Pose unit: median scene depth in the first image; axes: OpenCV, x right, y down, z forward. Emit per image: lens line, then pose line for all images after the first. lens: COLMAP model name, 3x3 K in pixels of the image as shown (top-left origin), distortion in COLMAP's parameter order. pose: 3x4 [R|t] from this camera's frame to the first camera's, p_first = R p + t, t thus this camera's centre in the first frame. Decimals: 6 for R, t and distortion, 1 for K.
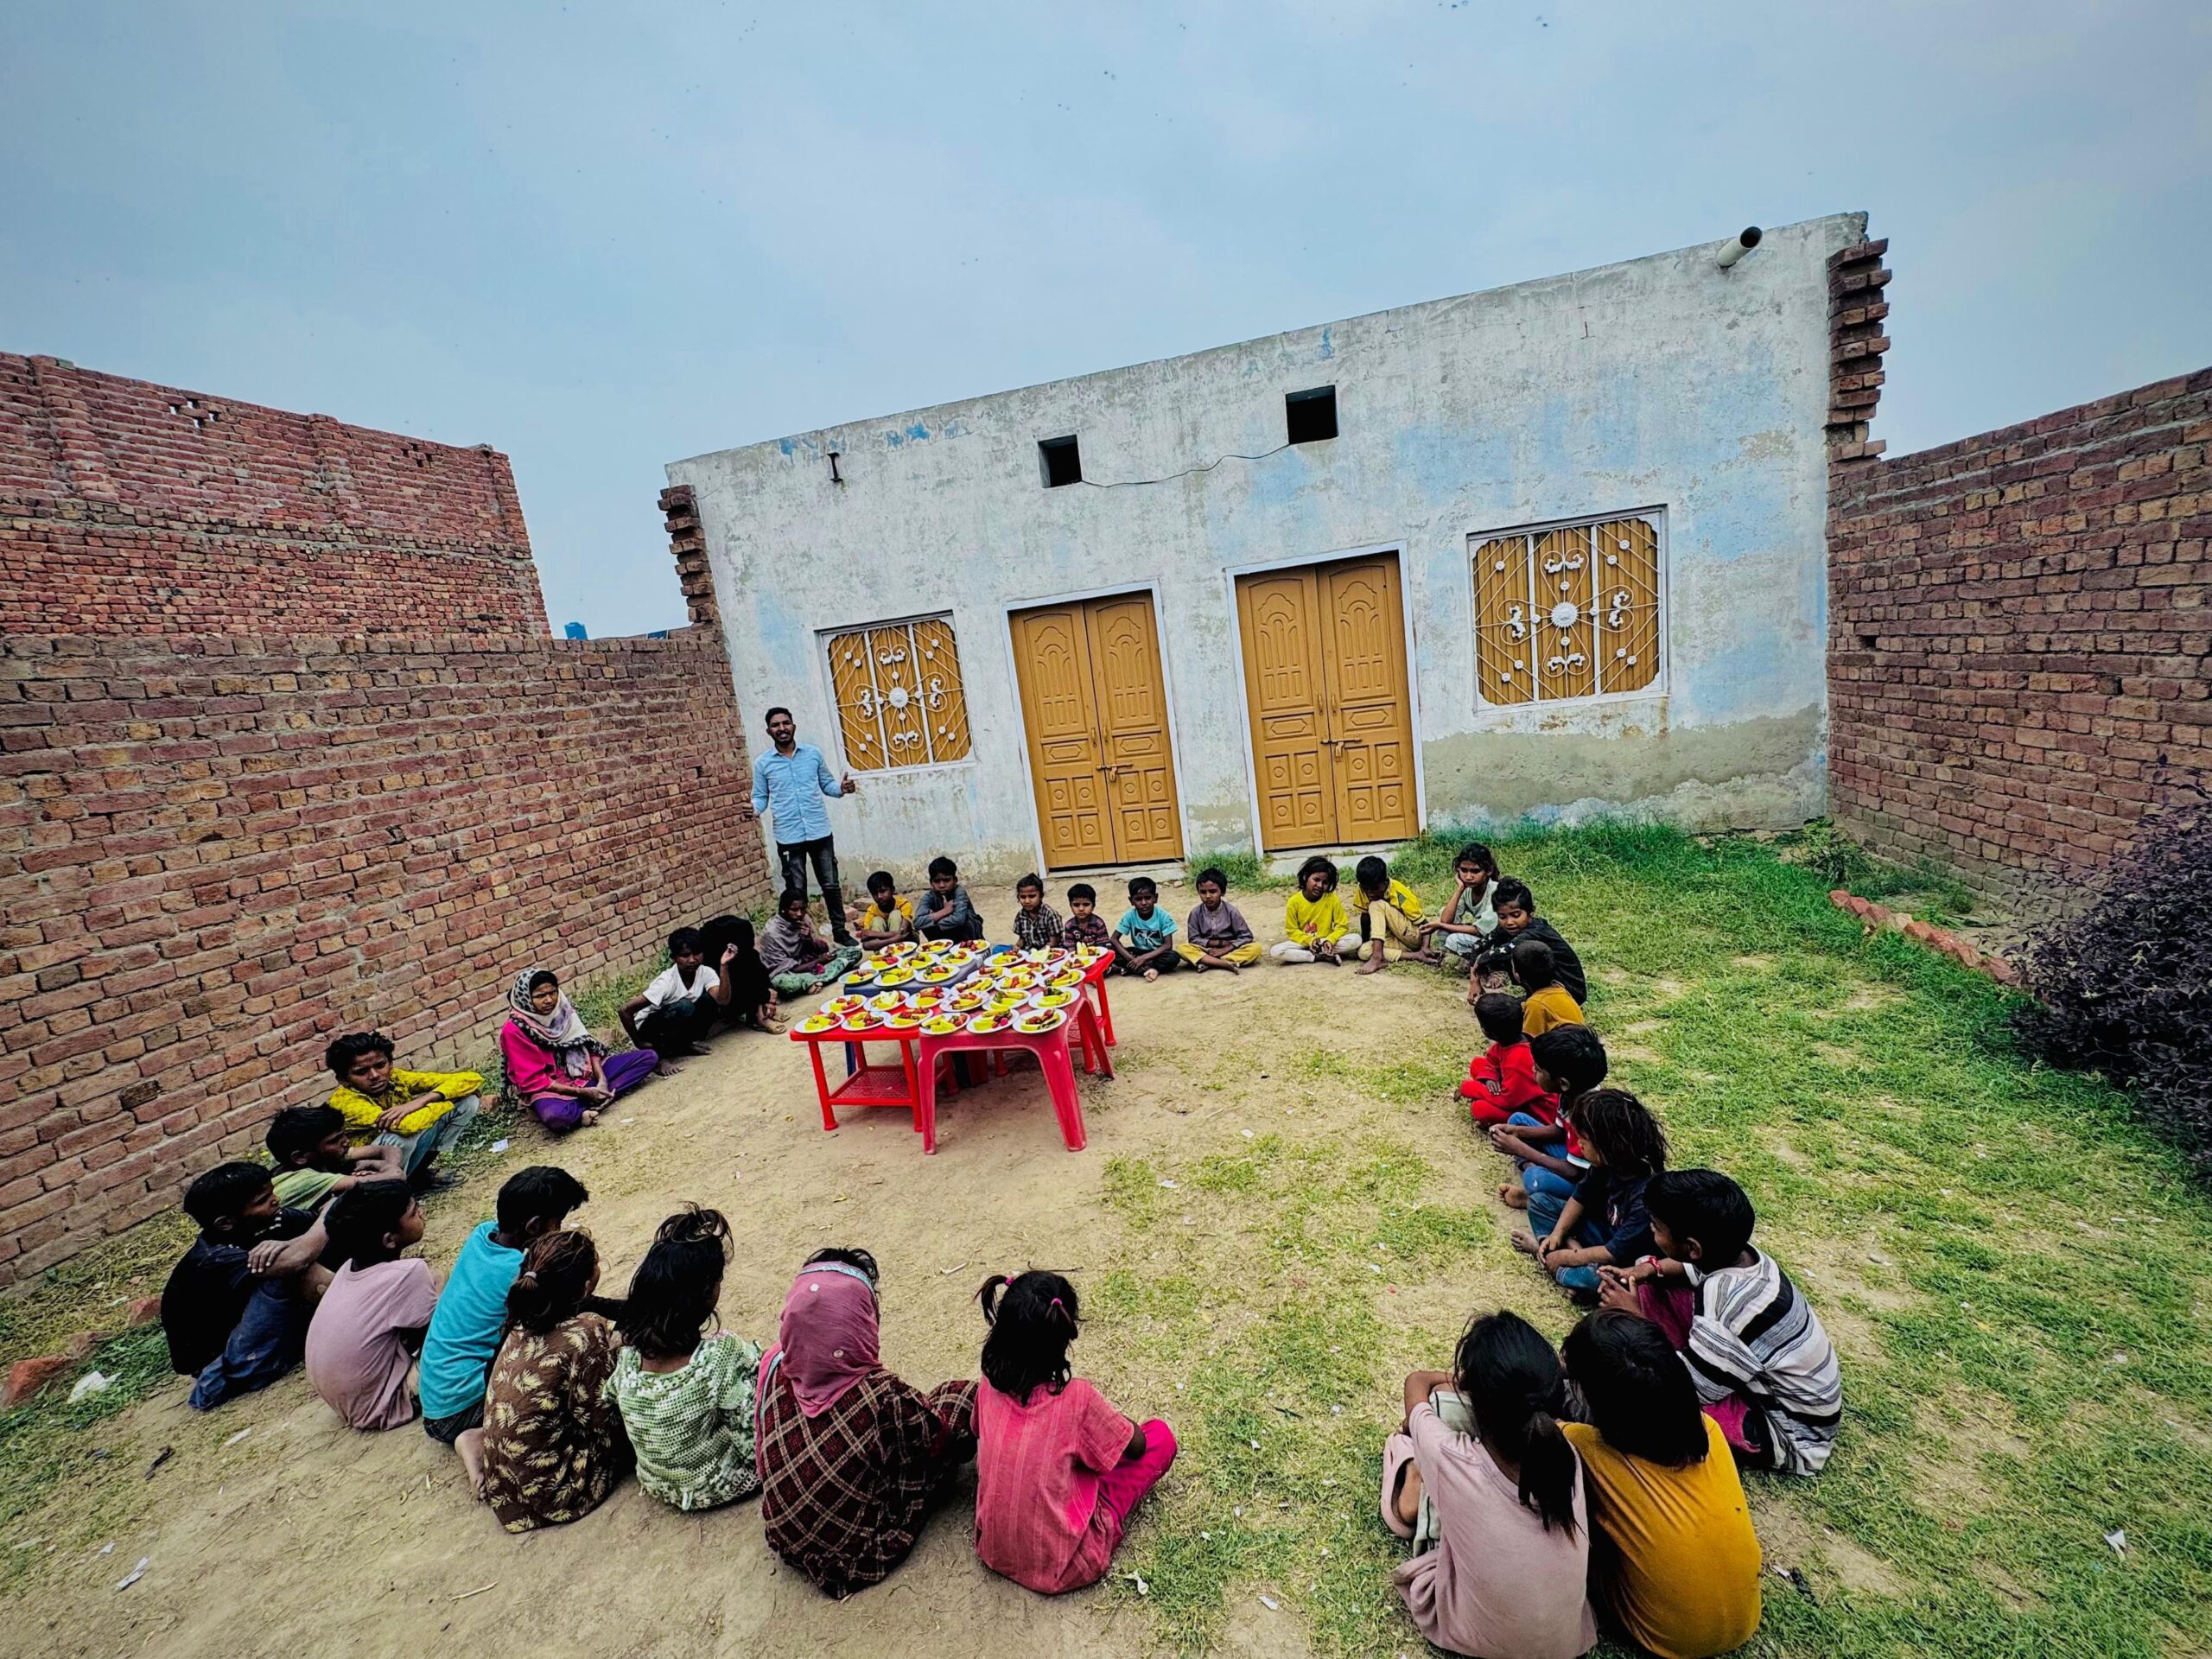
lens RADIAL K [[895.8, 0, 1101.5], [0, 895.8, 828.7], [0, 0, 1]] dist [-0.000956, 0.000287]
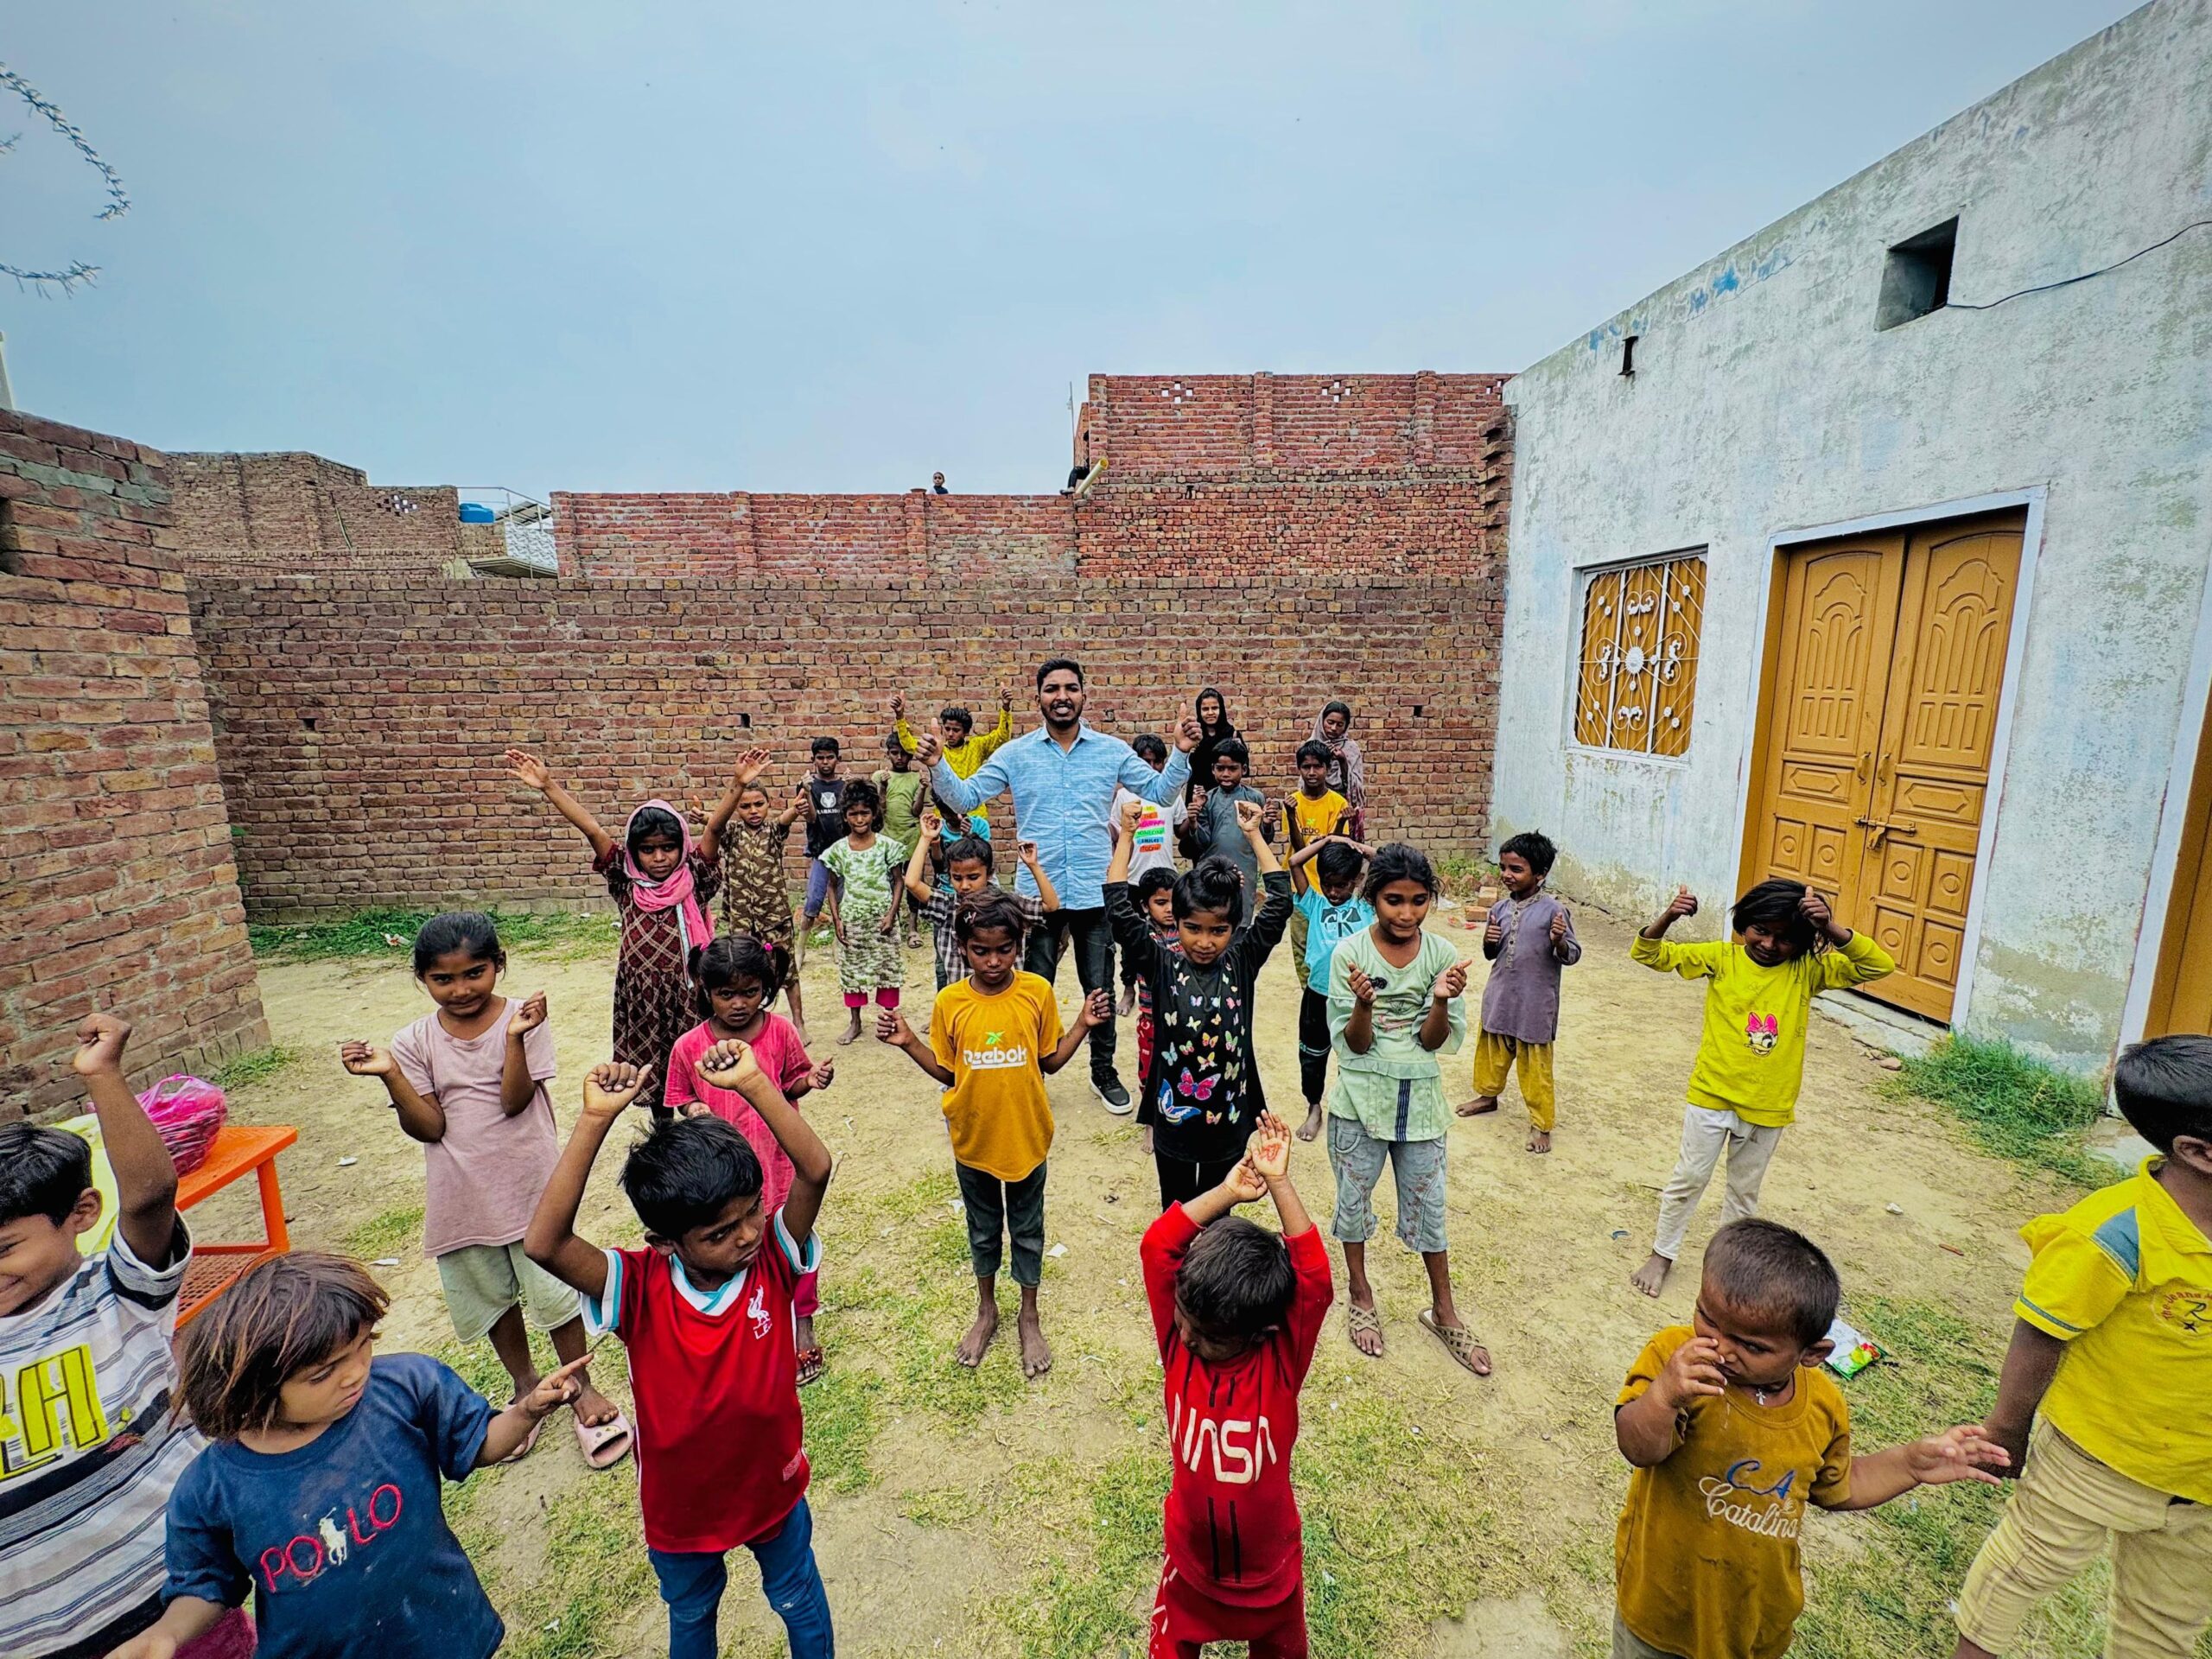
lens RADIAL K [[887.2, 0, 1091.3], [0, 887.2, 824.7], [0, 0, 1]] dist [-0.001528, 0.000330]
pose [[0.296296, 0.286005, -0.911268, 0.429197], [-0.191626, 0.952512, 0.236643, -0.121653], [0.935675, 0.104506, 0.337032, 0.386548]]
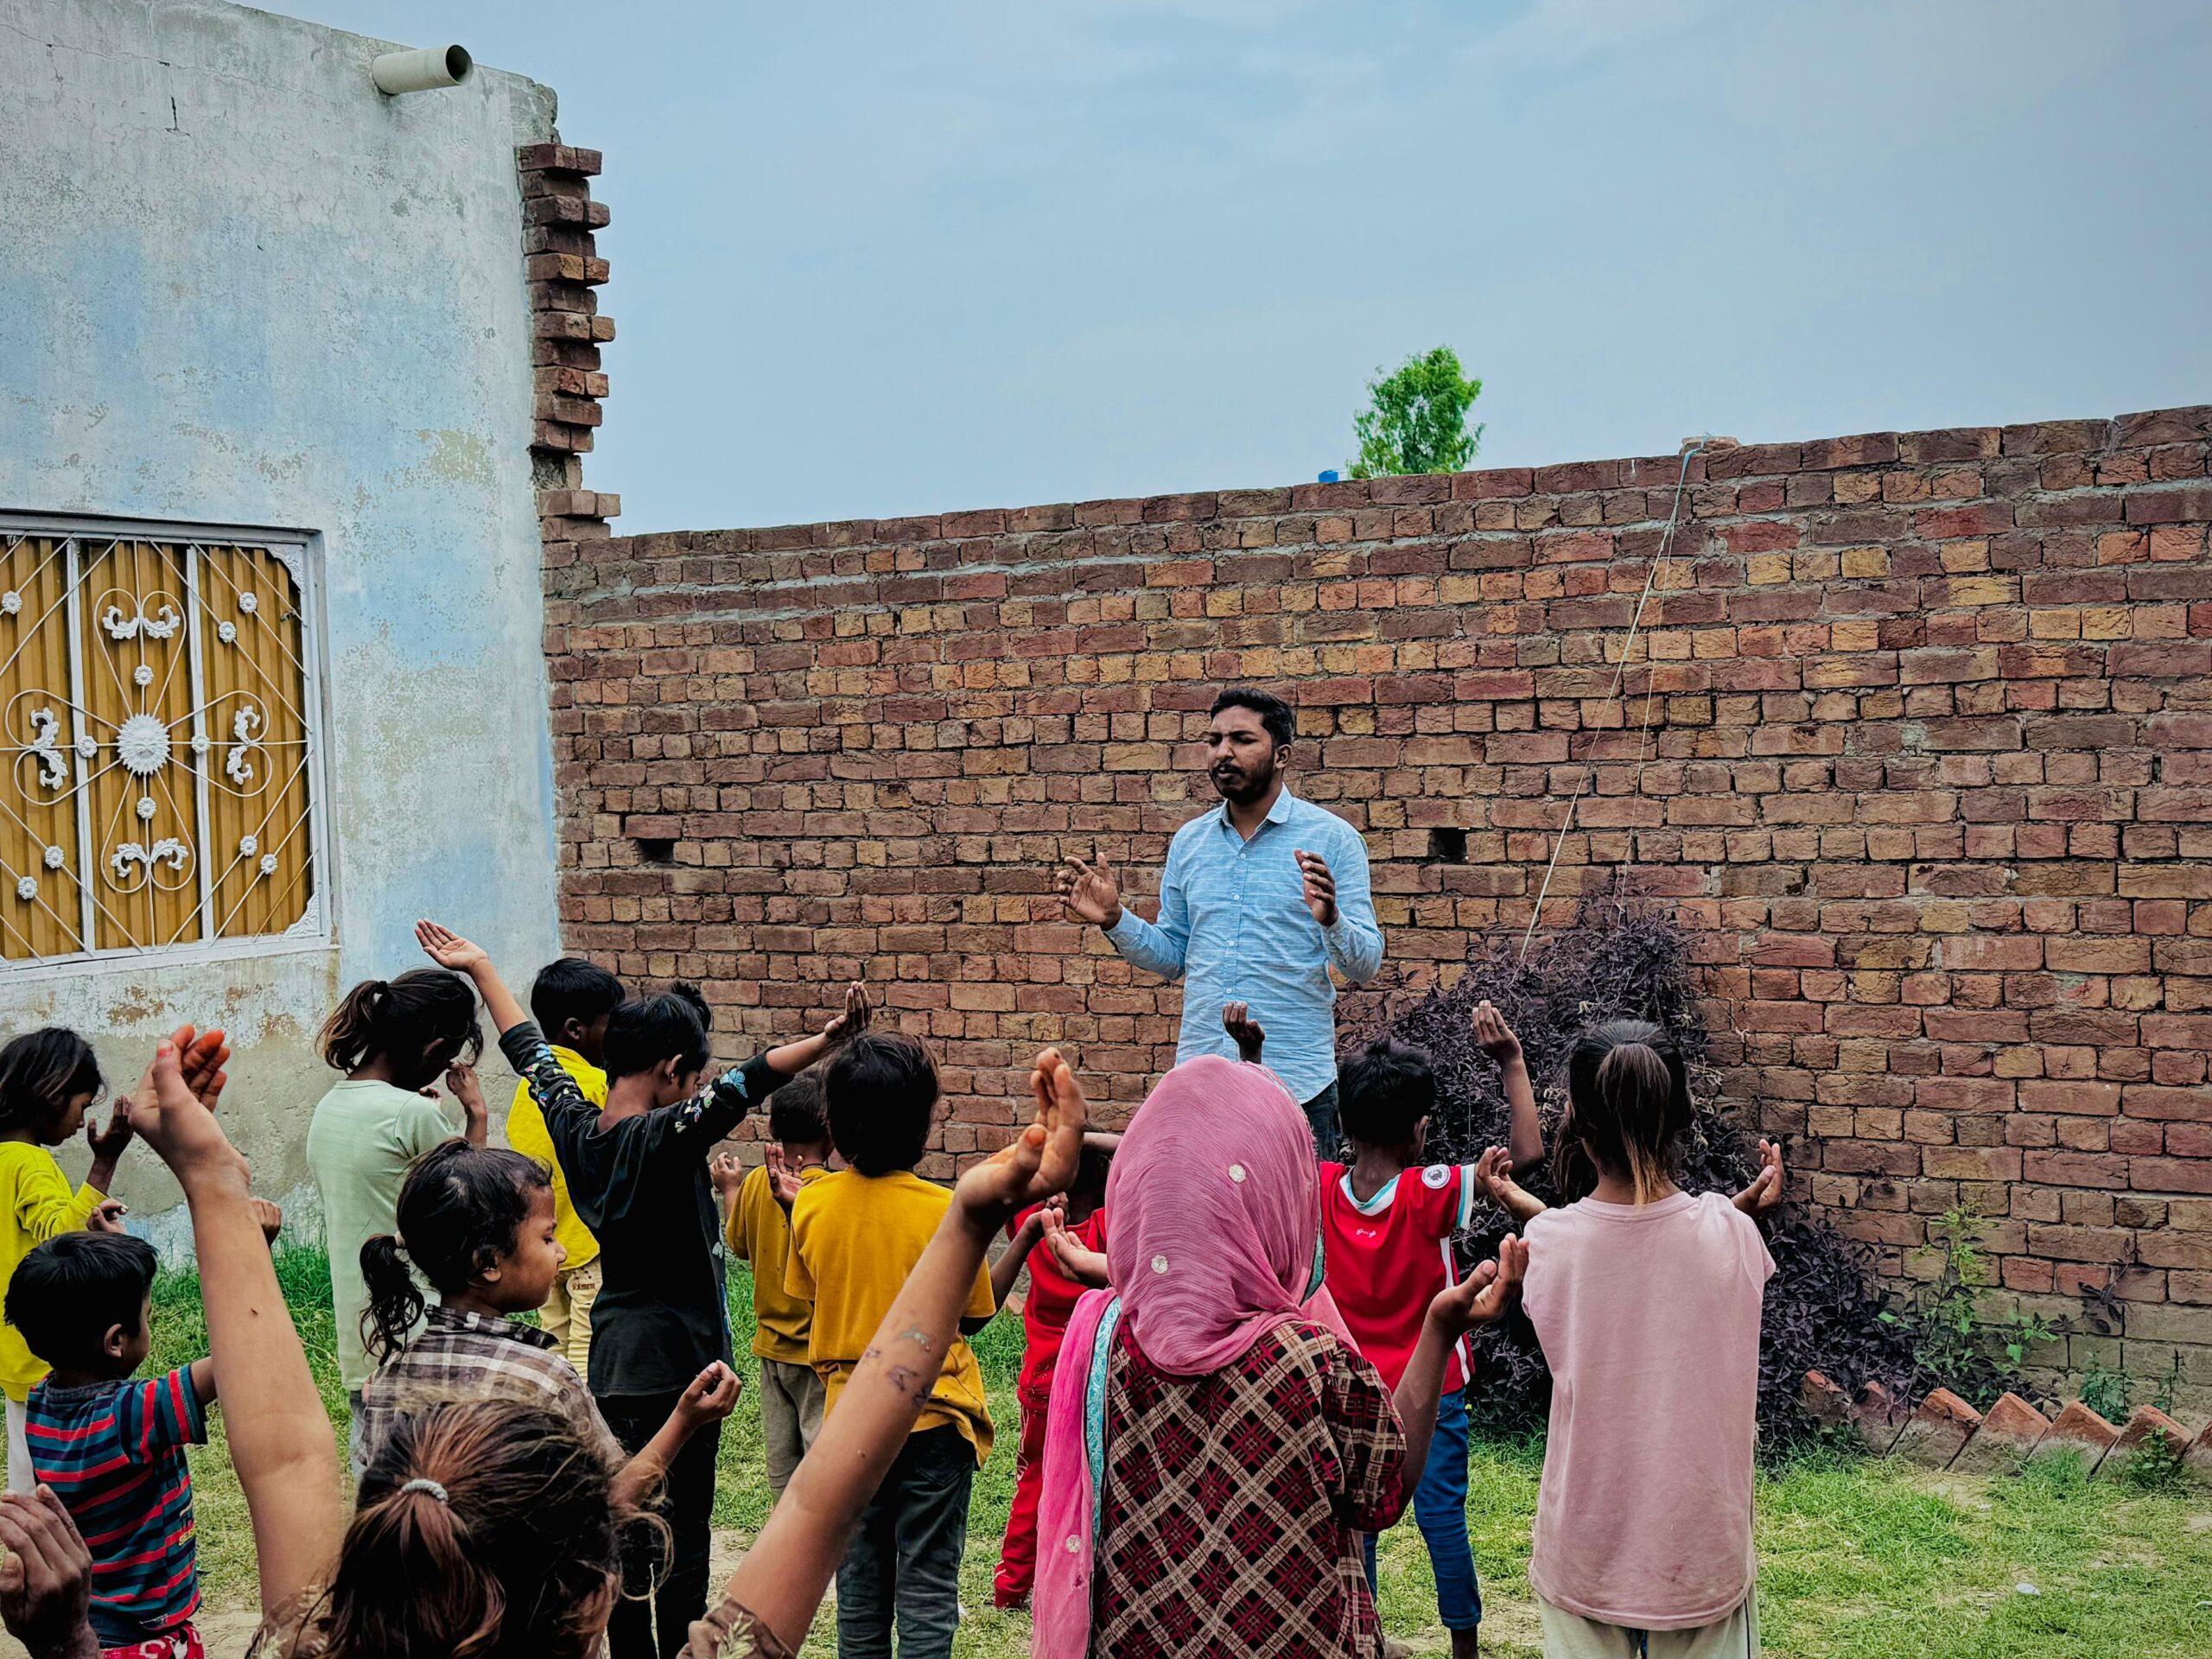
lens RADIAL K [[2728.6, 0, 1124.1], [0, 2728.6, 843.7], [0, 0, 1]] dist [0.146289, 0.000000]
pose [[0.331336, 0.078889, 0.940209, -0.516496], [0.160173, 0.977331, -0.138450, 0.052599], [-0.929818, 0.196470, 0.311189, 0.191993]]
